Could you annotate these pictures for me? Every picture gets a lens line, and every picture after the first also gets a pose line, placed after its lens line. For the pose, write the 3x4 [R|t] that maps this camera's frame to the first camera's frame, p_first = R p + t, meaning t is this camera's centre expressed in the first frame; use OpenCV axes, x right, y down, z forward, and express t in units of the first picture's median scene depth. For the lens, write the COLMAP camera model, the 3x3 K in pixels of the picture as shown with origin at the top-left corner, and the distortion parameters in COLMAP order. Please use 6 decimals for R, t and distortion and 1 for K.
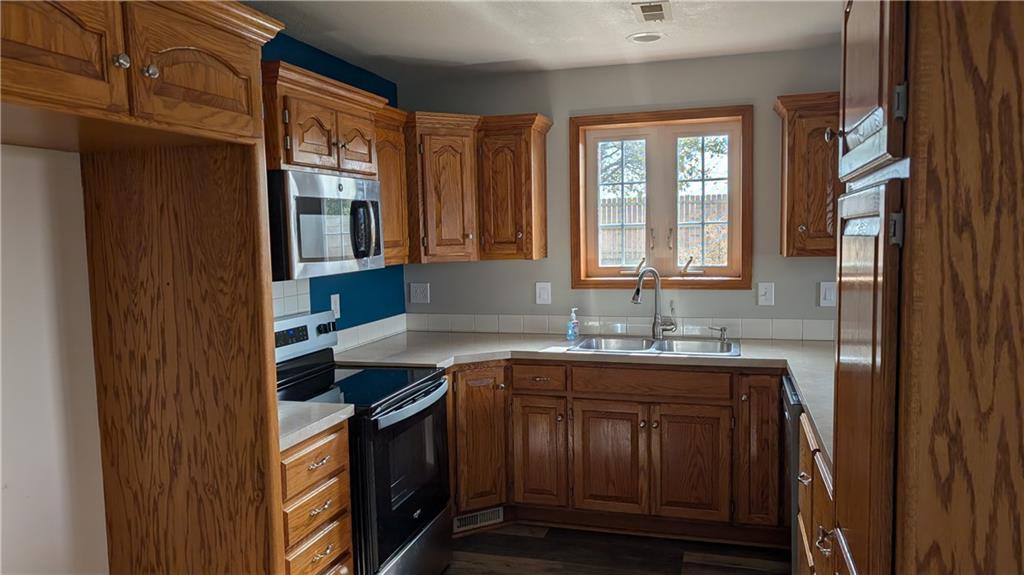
lens RADIAL K [[739.2, 0, 512.0], [0, 739.2, 287.5], [0, 0, 1]] dist [0.006153, -0.000660]
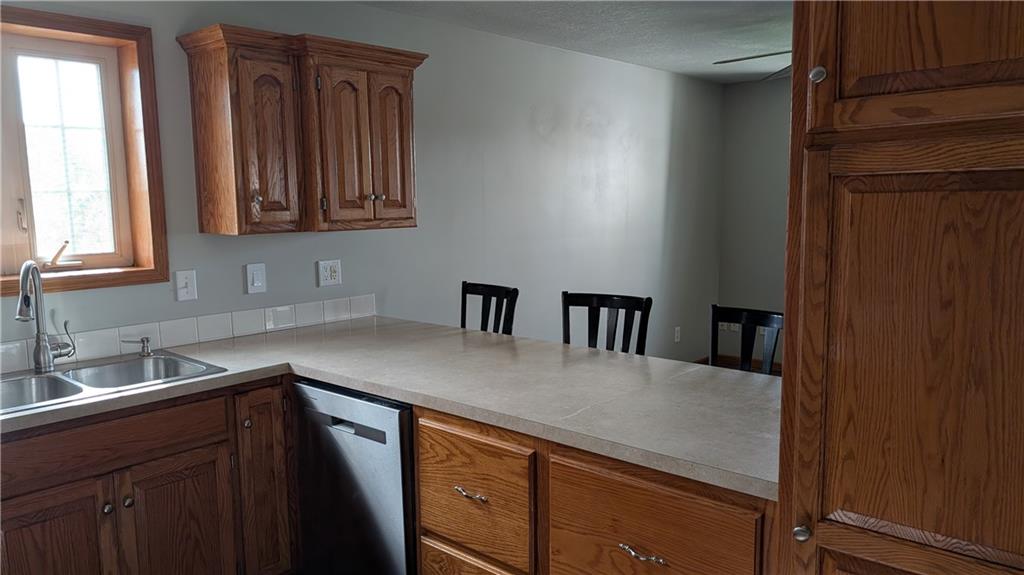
lens RADIAL K [[739.2, 0, 512.0], [0, 739.2, 287.5], [0, 0, 1]] dist [0.006153, -0.000660]
pose [[0.428963, -0.095095, 0.898303, -0.222796], [0.073198, 0.994832, 0.070360, -0.020494], [-0.900351, 0.035572, 0.433707, 0.409630]]
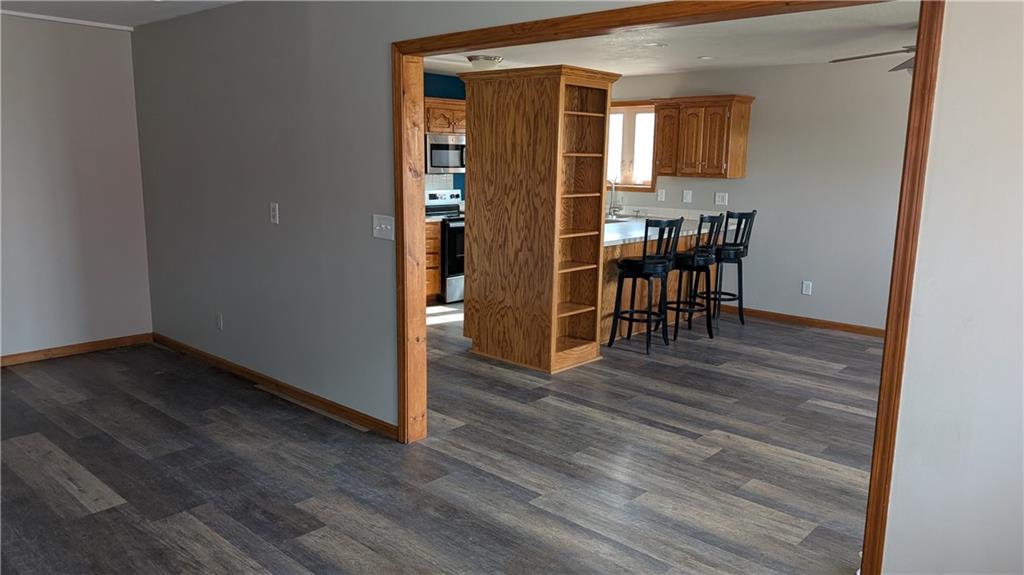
lens RADIAL K [[739.2, 0, 512.0], [0, 739.2, 287.5], [0, 0, 1]] dist [0.006153, -0.000660]
pose [[0.902151, 0.108128, -0.417651, 0.943648], [-0.065409, 0.991172, 0.115324, 0.058502], [0.426433, -0.076721, 0.901259, -1.123489]]
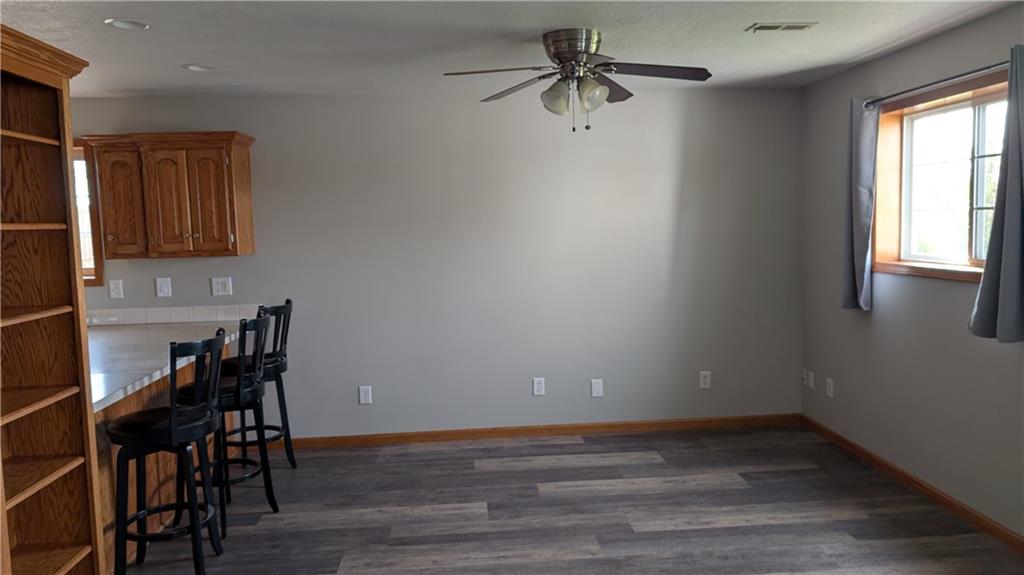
lens RADIAL K [[739.2, 0, 512.0], [0, 739.2, 287.5], [0, 0, 1]] dist [0.006153, -0.000660]
pose [[0.934512, -0.038005, 0.353897, 0.590064], [0.036334, 0.999275, 0.011369, 0.018290], [-0.354073, 0.002234, 0.935215, -0.468628]]
